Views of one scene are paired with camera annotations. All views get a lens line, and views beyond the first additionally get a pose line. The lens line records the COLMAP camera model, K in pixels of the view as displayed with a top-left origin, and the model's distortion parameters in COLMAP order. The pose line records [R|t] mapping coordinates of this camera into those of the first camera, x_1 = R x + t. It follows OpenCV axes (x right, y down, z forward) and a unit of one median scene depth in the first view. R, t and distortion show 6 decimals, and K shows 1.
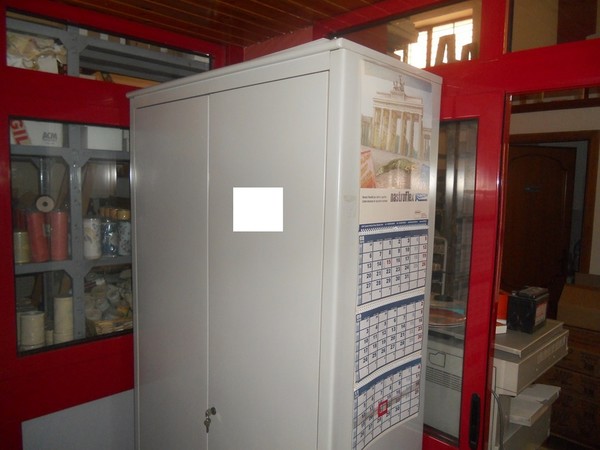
lens RADIAL K [[464.4, 0, 297.5], [0, 464.4, 223.2], [0, 0, 1]] dist [-0.024504, -0.001269]
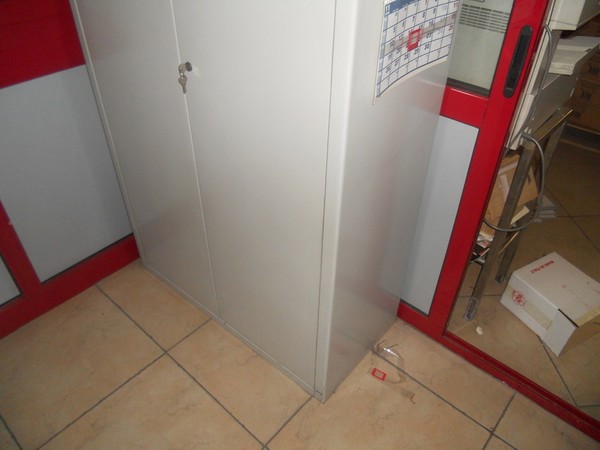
lens RADIAL K [[464.4, 0, 301.2], [0, 464.4, 225.1], [0, 0, 1]] dist [-0.024504, -0.001269]
pose [[0.996673, -0.049630, 0.064649, -0.060774], [0.006201, 0.837094, 0.547023, 0.225010], [-0.081266, -0.544803, 0.834617, 0.200220]]
